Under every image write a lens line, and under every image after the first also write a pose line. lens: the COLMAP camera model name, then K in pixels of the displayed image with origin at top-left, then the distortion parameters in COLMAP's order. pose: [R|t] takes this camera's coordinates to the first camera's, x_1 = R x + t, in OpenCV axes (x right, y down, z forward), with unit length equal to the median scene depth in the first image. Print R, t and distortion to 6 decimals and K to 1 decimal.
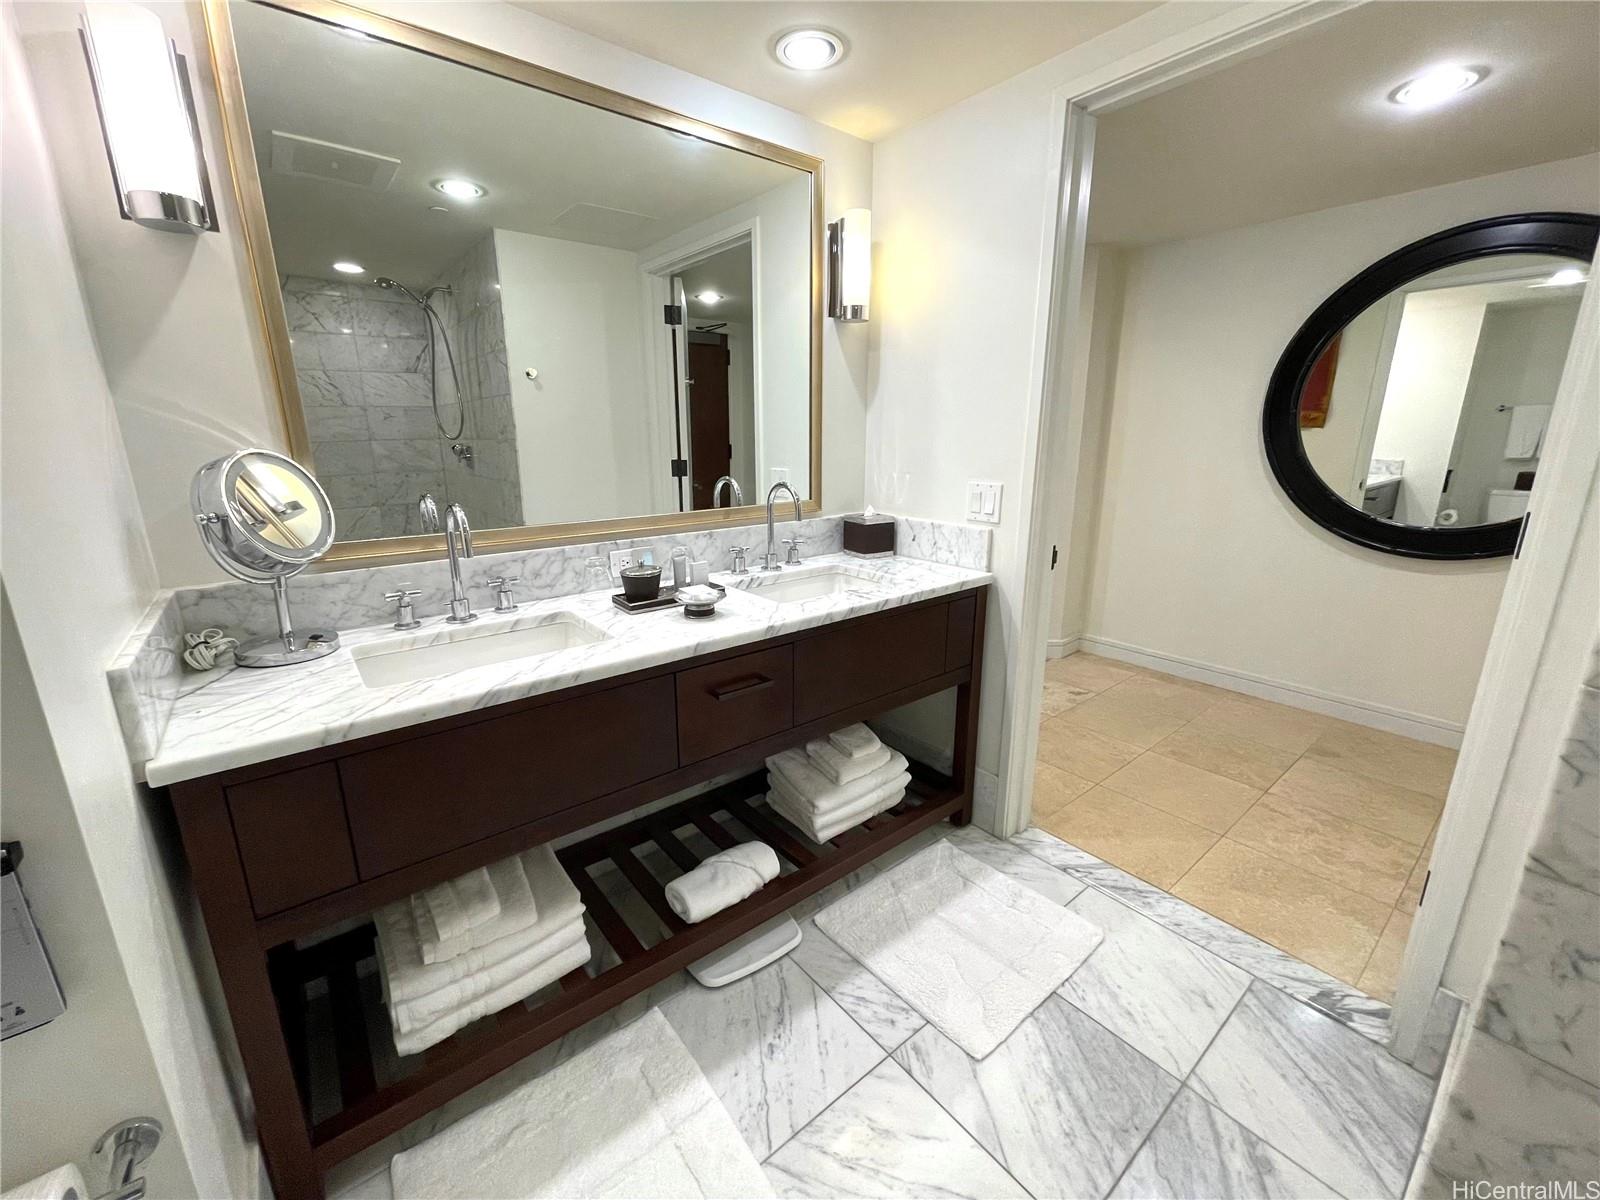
lens RADIAL K [[652.4, 0, 803.3], [0, 652.4, 592.2], [0, 0, 1]] dist [0.002055, -0.000126]
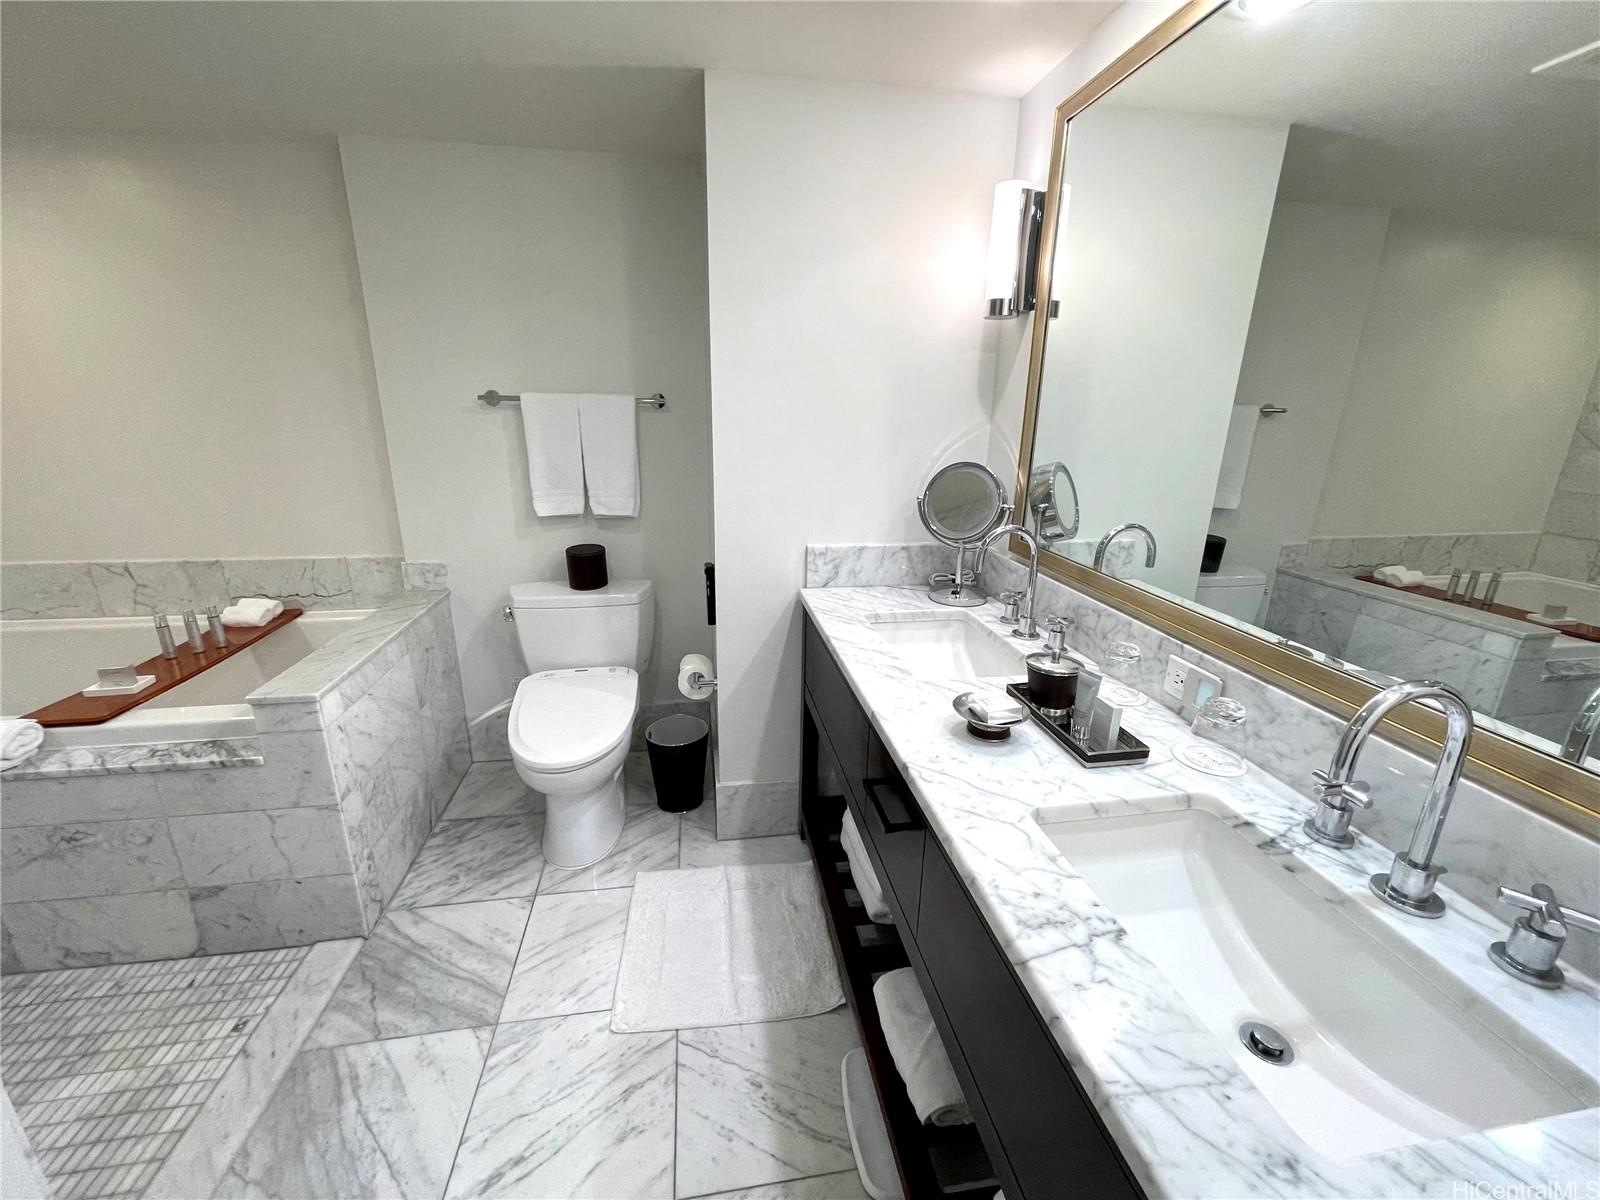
lens RADIAL K [[644.4, 0, 789.1], [0, 644.4, 603.3], [0, 0, 1]] dist [0.001580, -0.000189]
pose [[-0.505847, 0.244600, -0.827218, 0.561474], [-0.227876, 0.887000, 0.401625, -0.360567], [0.831980, 0.391664, -0.392948, 1.142199]]
